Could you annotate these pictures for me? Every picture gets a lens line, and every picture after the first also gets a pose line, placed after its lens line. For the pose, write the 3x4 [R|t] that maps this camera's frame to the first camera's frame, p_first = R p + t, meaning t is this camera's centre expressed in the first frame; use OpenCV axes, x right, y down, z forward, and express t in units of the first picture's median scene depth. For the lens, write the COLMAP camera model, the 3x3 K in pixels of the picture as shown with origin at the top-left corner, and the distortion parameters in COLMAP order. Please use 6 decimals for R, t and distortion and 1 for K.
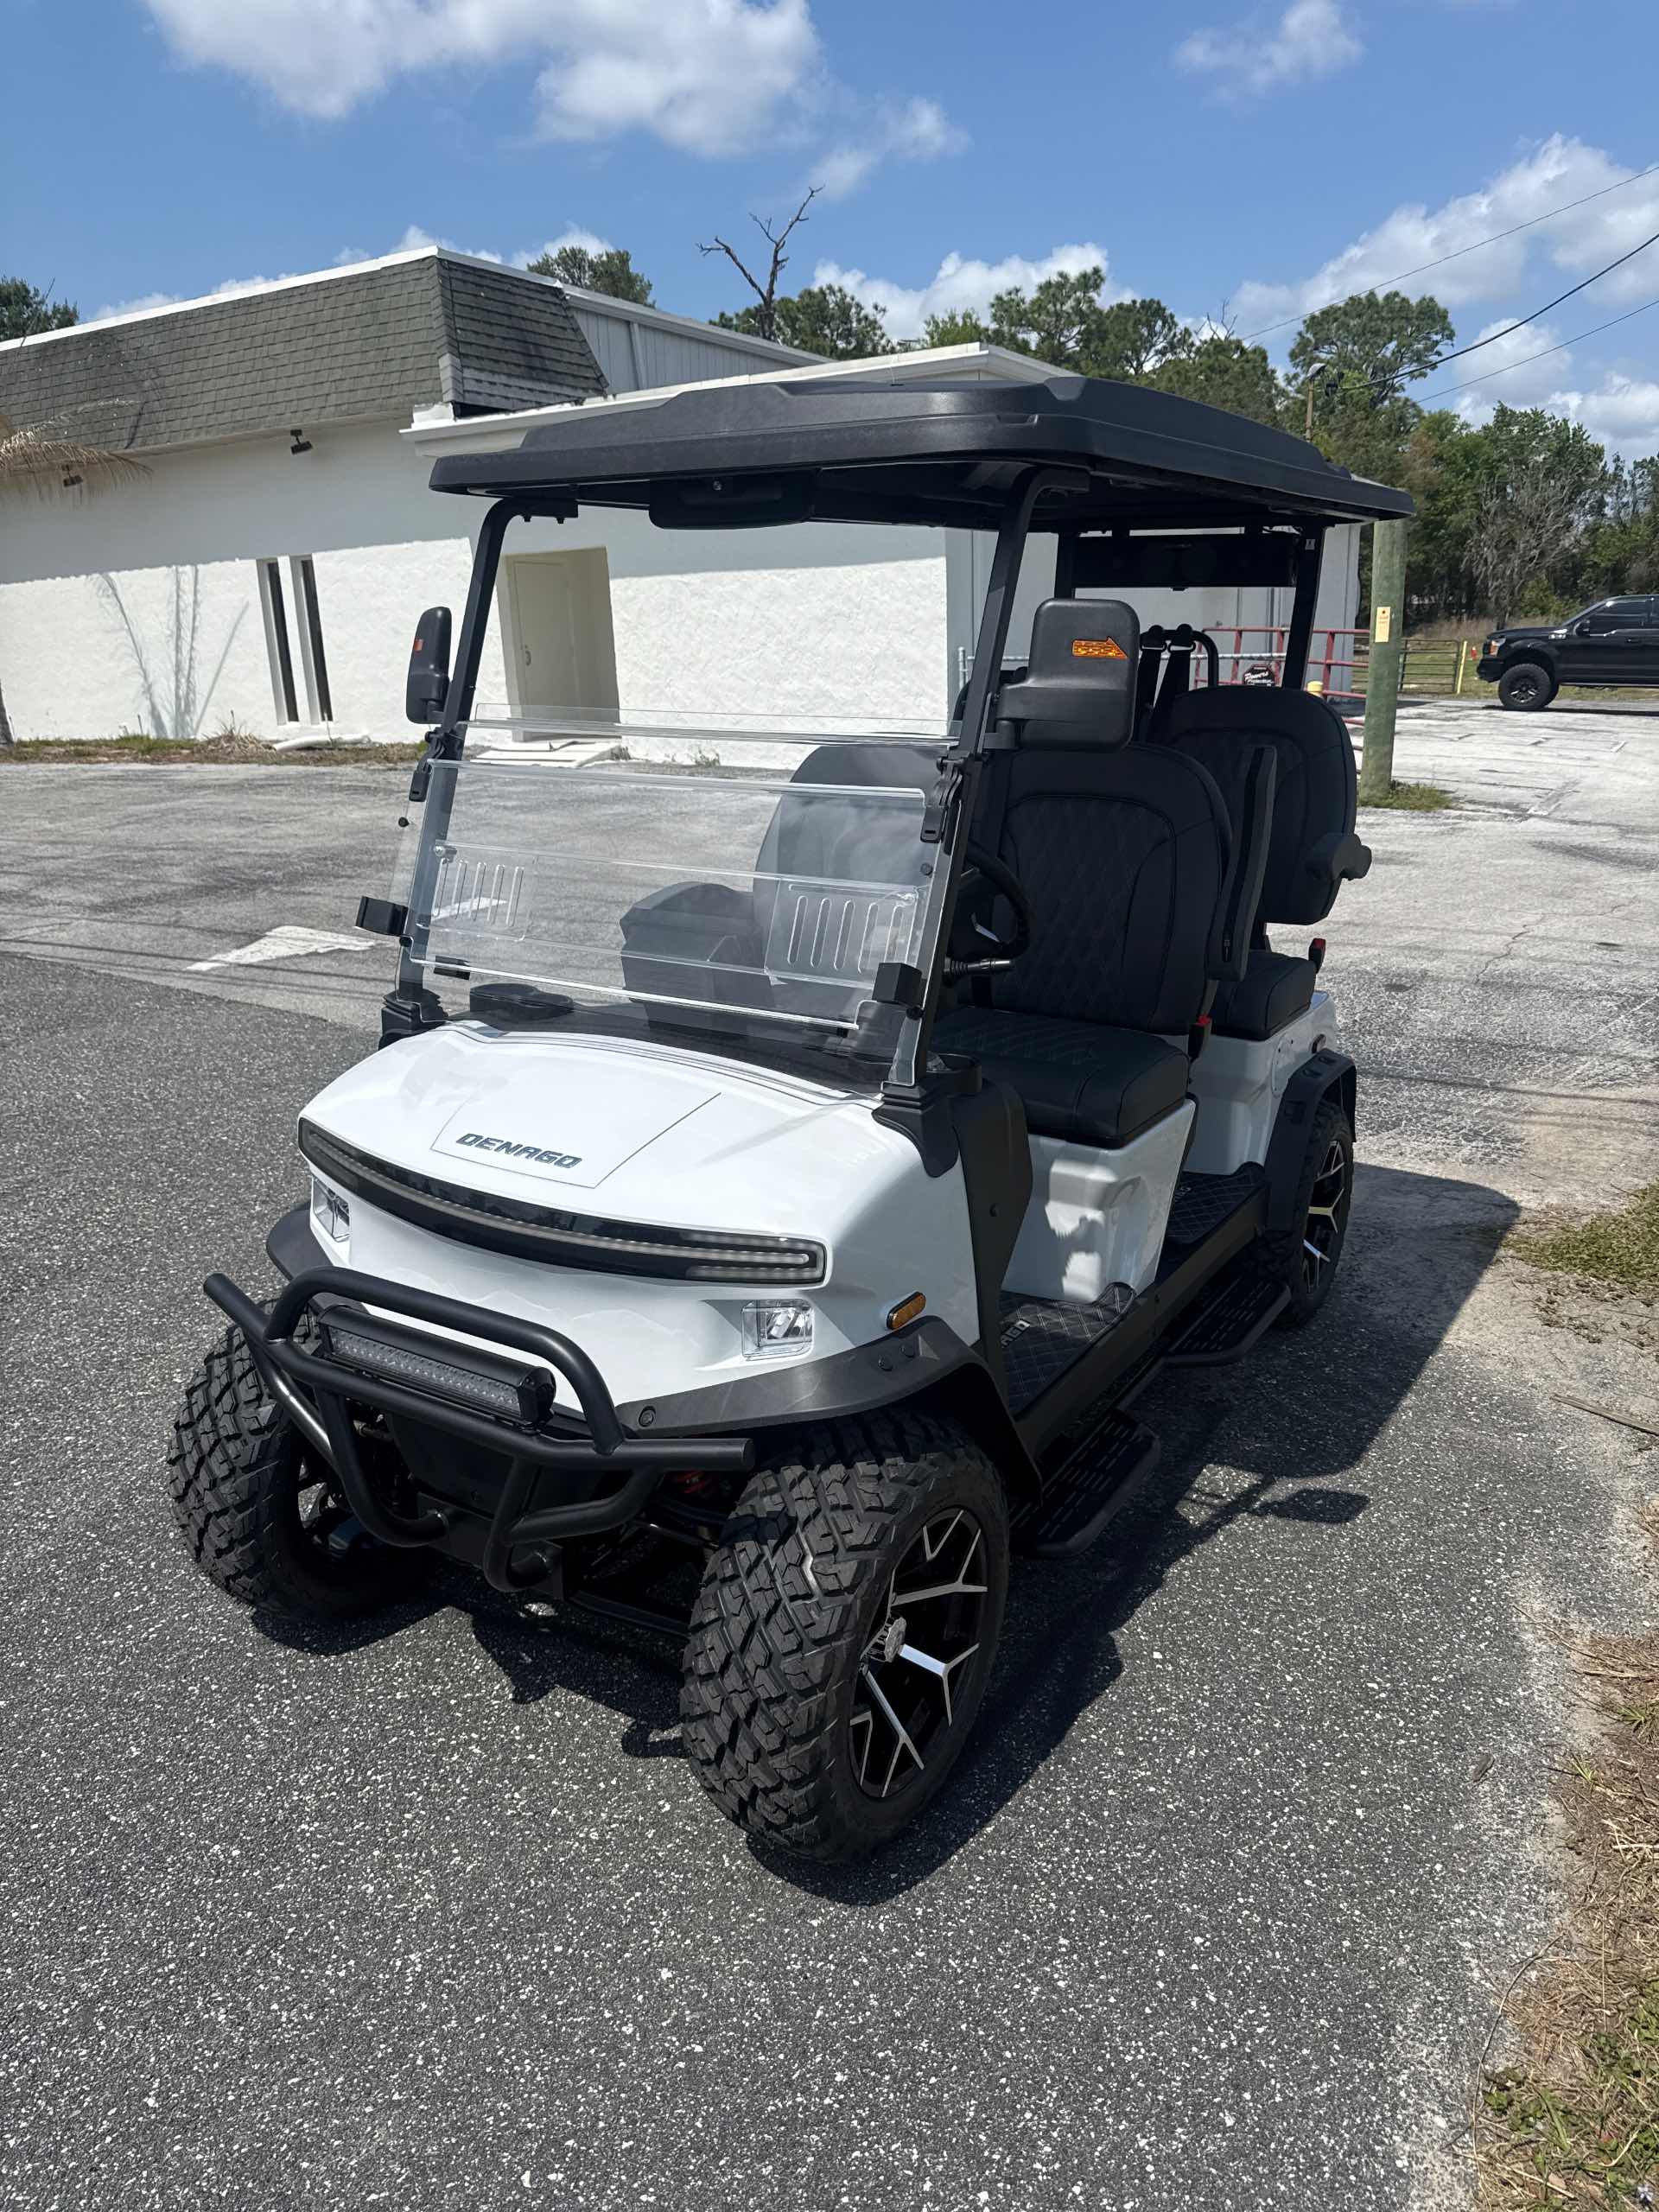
lens RADIAL K [[1538.3, 0, 829.6], [0, 1538.3, 1107.4], [0, 0, 1]] dist [0.006116, -0.009842]
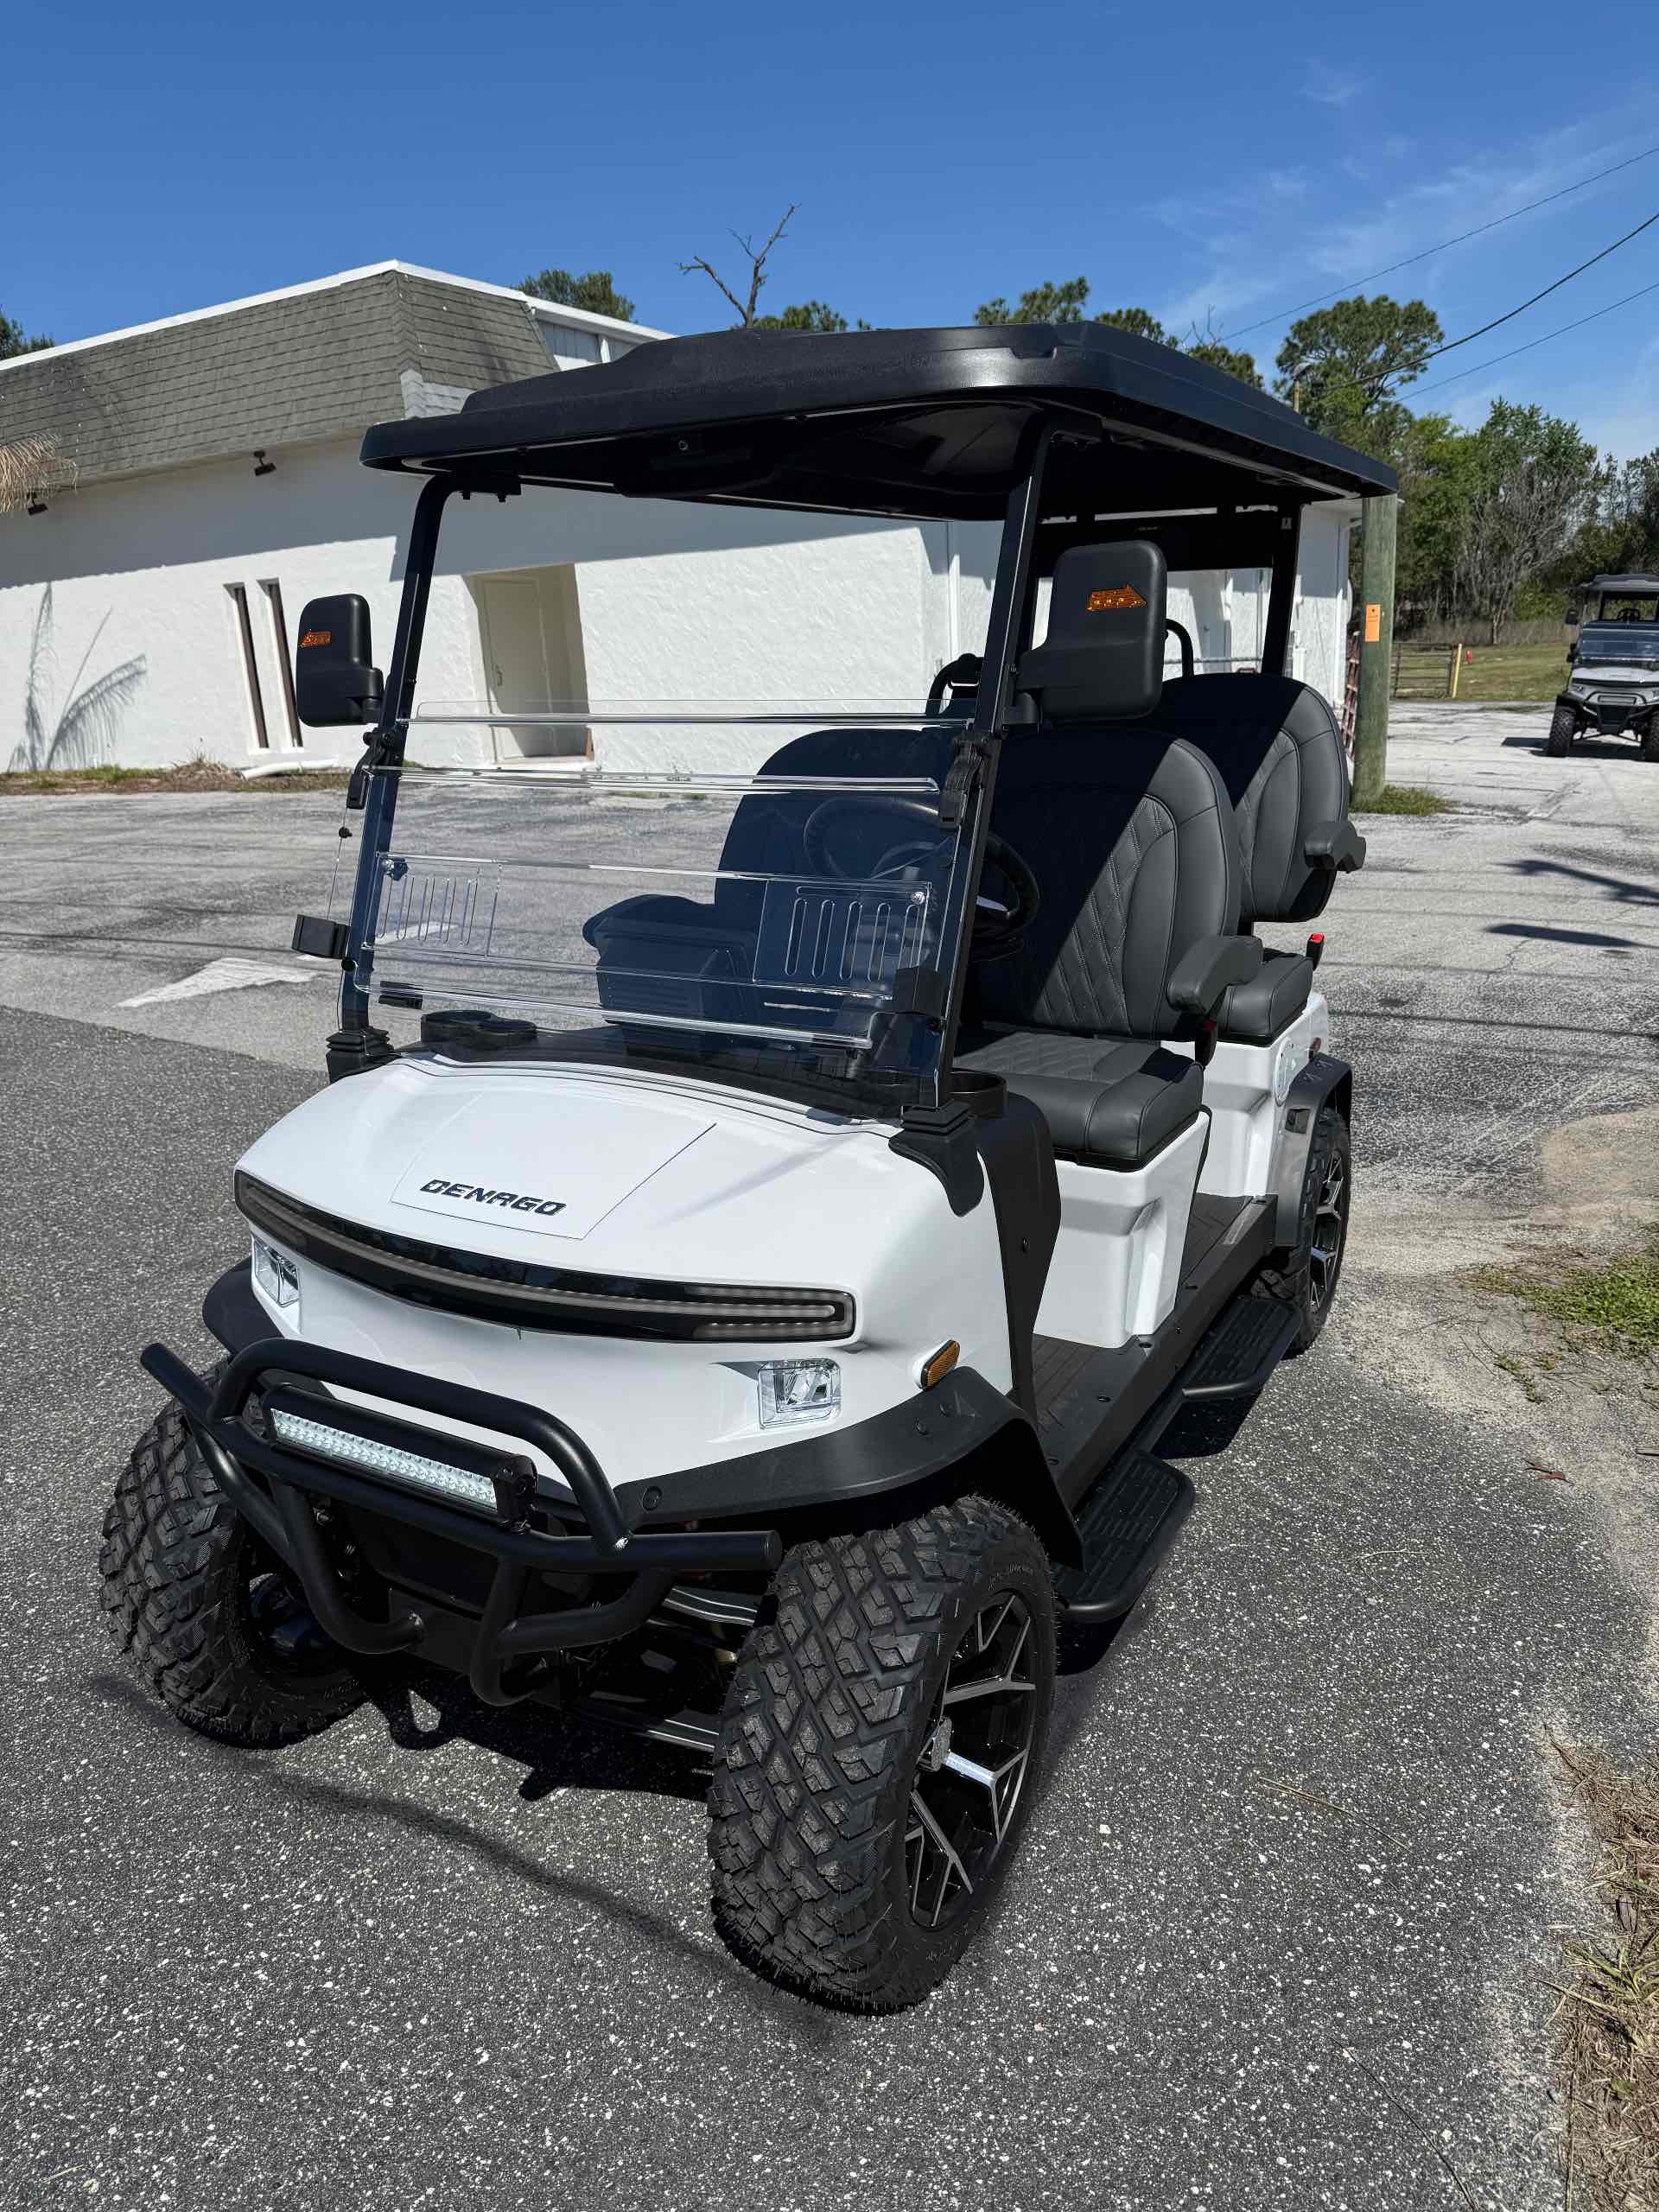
lens RADIAL K [[1538.3, 0, 814.9], [0, 1538.3, 1112.6], [0, 0, 1]] dist [0.006116, -0.009842]
pose [[0.999785, -0.017562, -0.010993, 0.074772], [0.017474, 0.999815, -0.008070, -0.026811], [0.011133, 0.007877, 0.999907, 0.169847]]
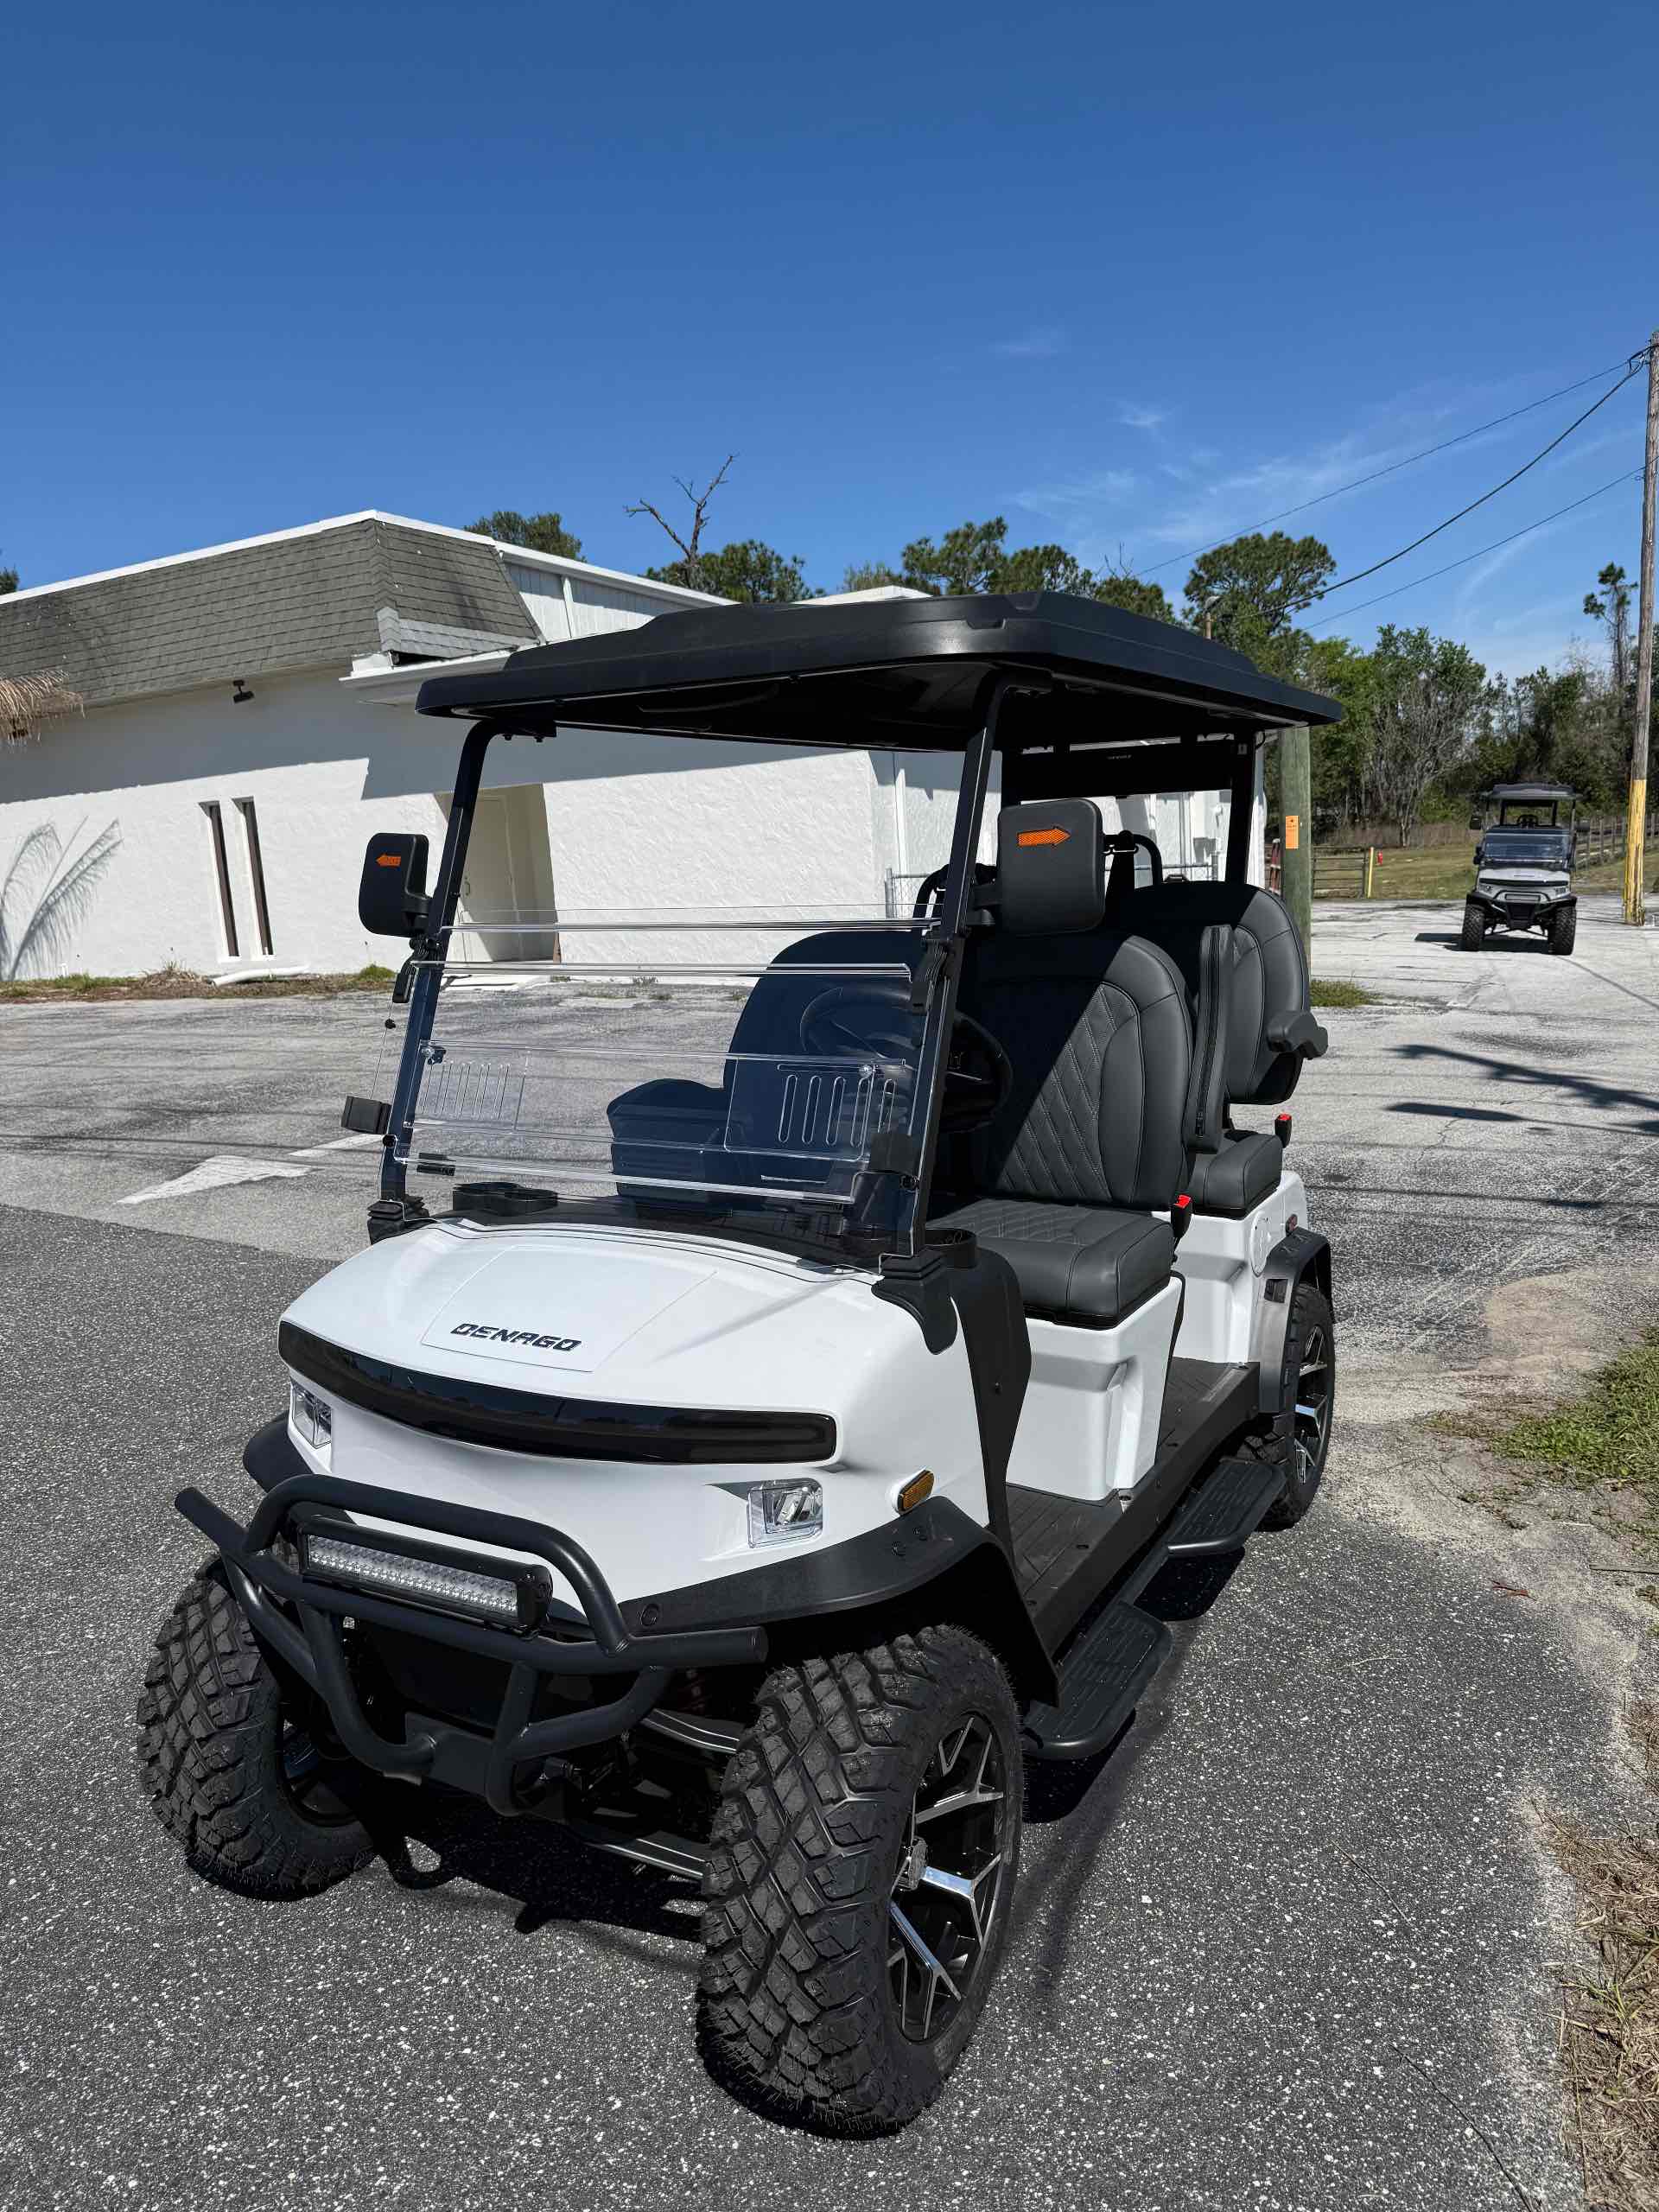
lens RADIAL K [[1538.3, 0, 811.3], [0, 1538.3, 1118.8], [0, 0, 1]] dist [0.006116, -0.009842]
pose [[0.999071, -0.033505, 0.027100, 0.002302], [0.036749, 0.990863, -0.129771, 0.003487], [-0.022504, 0.130646, 0.991174, 0.025103]]
